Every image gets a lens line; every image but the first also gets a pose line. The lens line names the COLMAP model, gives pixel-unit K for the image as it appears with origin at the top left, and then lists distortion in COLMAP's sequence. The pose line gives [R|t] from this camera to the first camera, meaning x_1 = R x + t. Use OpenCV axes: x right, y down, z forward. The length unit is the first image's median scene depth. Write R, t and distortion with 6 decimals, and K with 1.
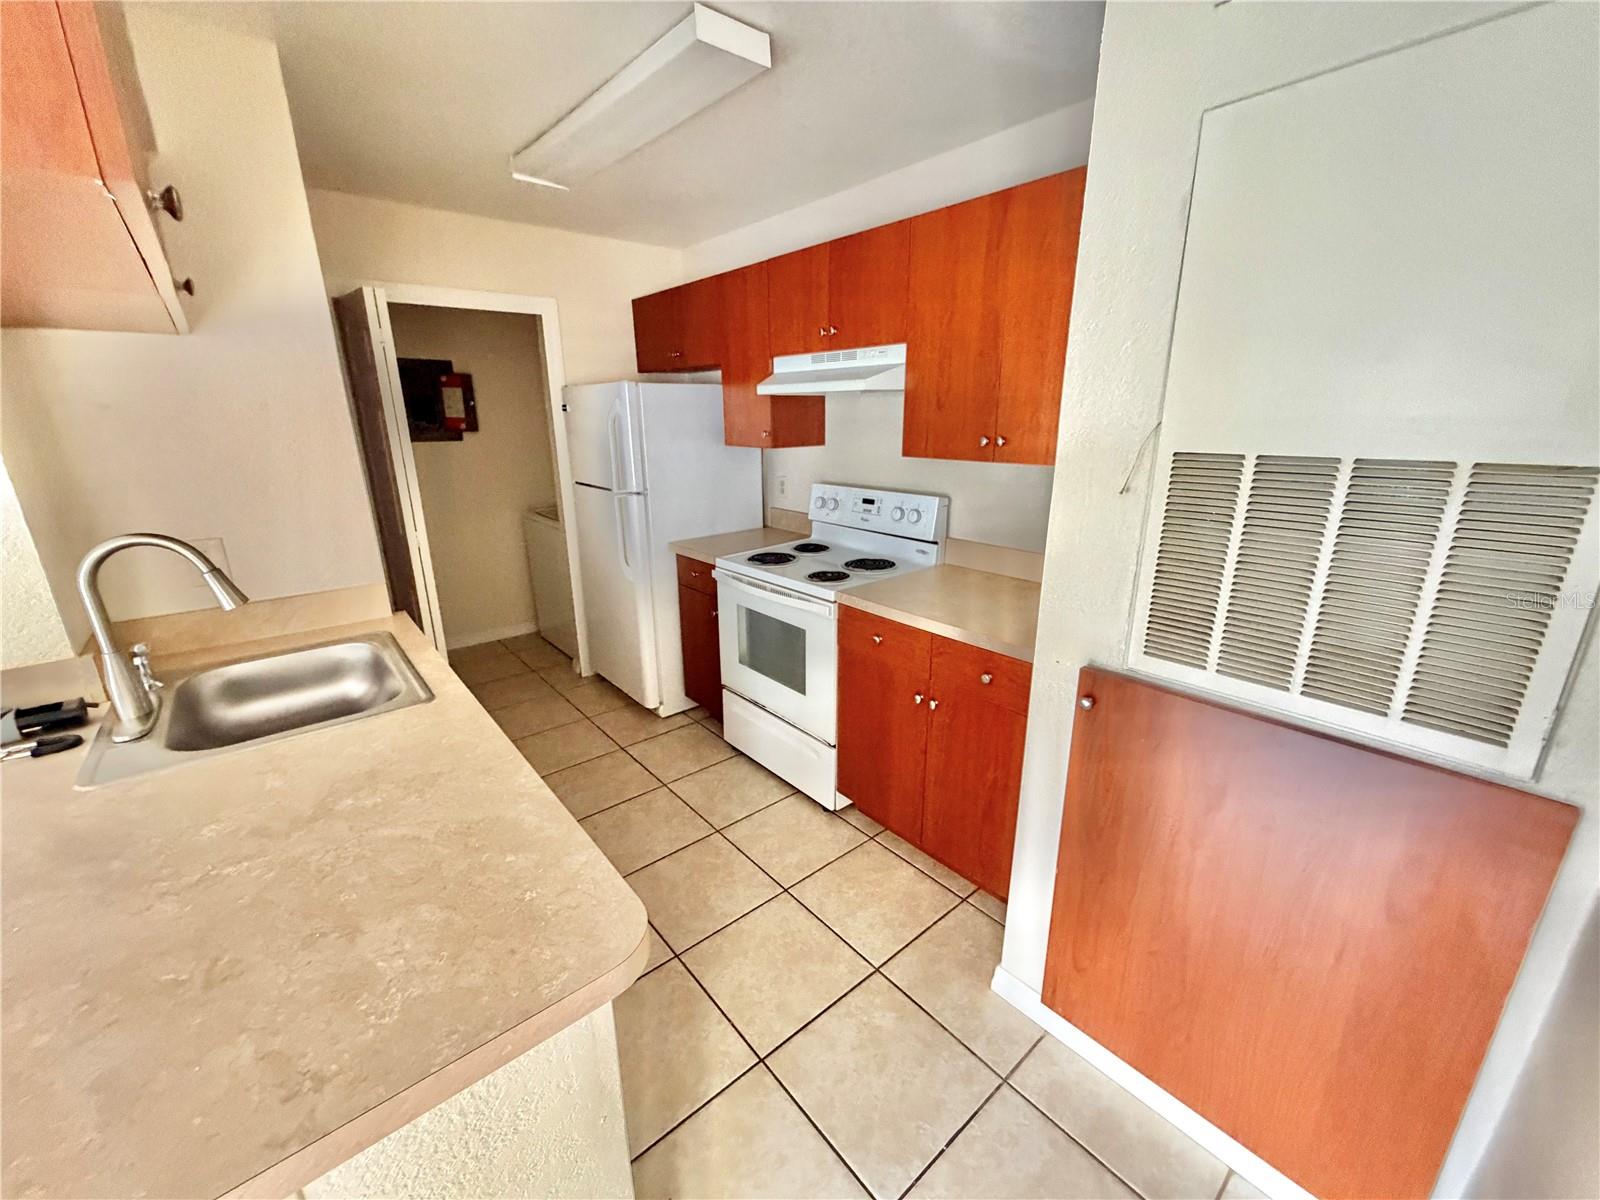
lens RADIAL K [[636.5, 0, 796.3], [0, 636.5, 600.5], [0, 0, 1]] dist [0.001981, -0.002950]
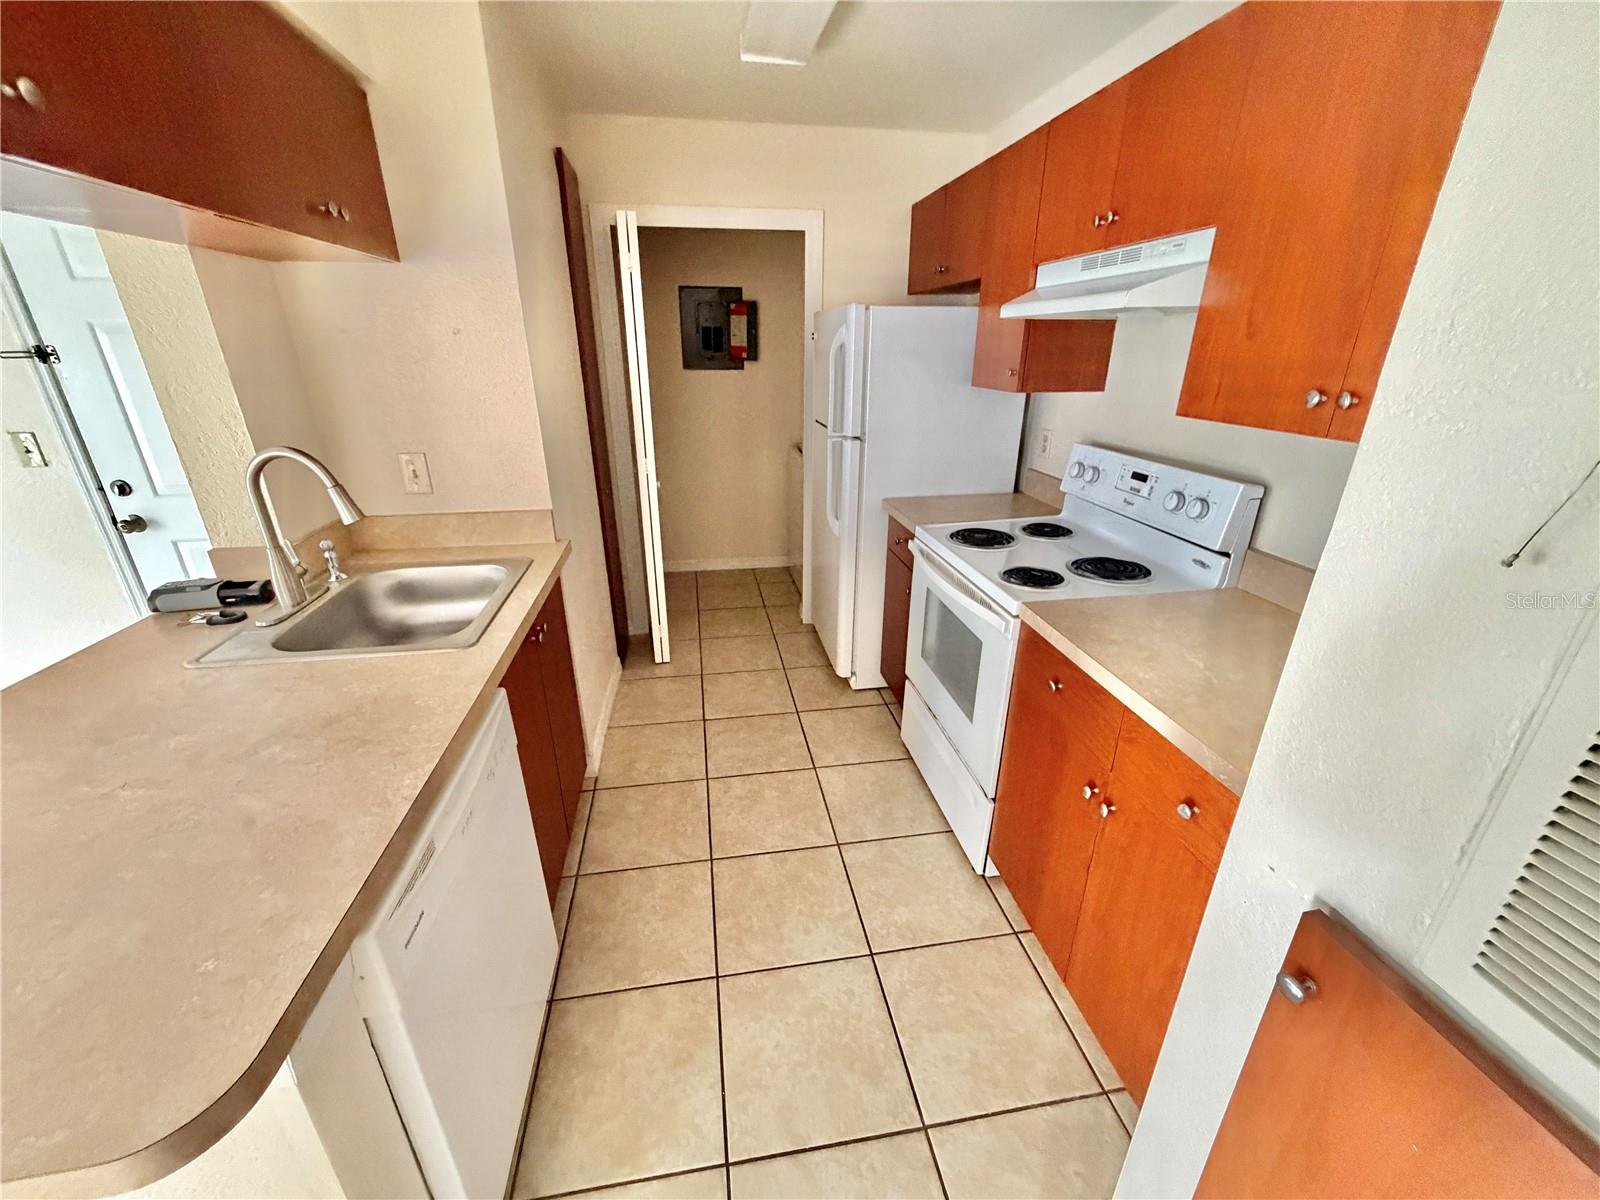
lens RADIAL K [[636.5, 0, 796.3], [0, 636.5, 600.5], [0, 0, 1]] dist [0.001981, -0.002950]
pose [[0.858241, 0.199980, -0.472684, 0.154098], [-0.153781, 0.978852, 0.134910, -0.062545], [0.489667, -0.043095, 0.870844, 0.216108]]
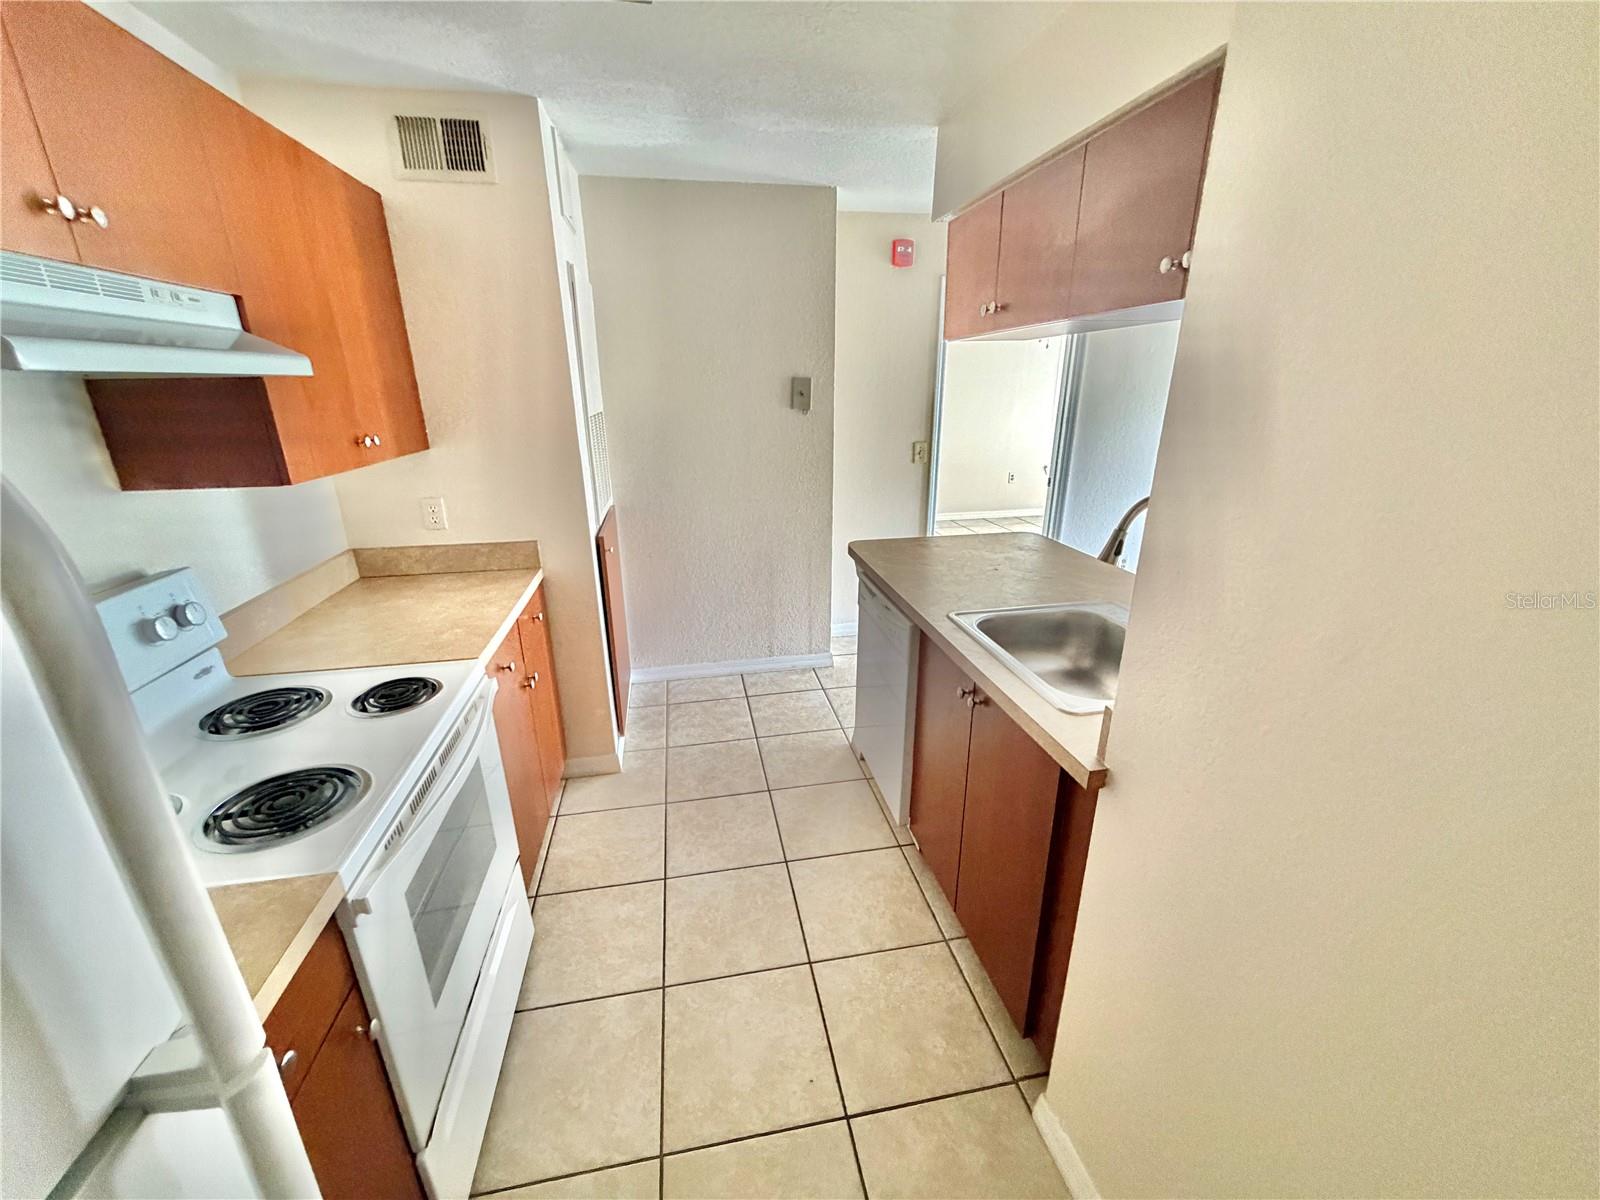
lens RADIAL K [[636.5, 0, 796.3], [0, 636.5, 600.5], [0, 0, 1]] dist [0.001981, -0.002950]
pose [[-0.869032, -0.143033, 0.473630, -0.489281], [0.160015, 0.824594, 0.542623, -0.337872], [-0.468165, 0.547344, -0.693711, 1.089359]]
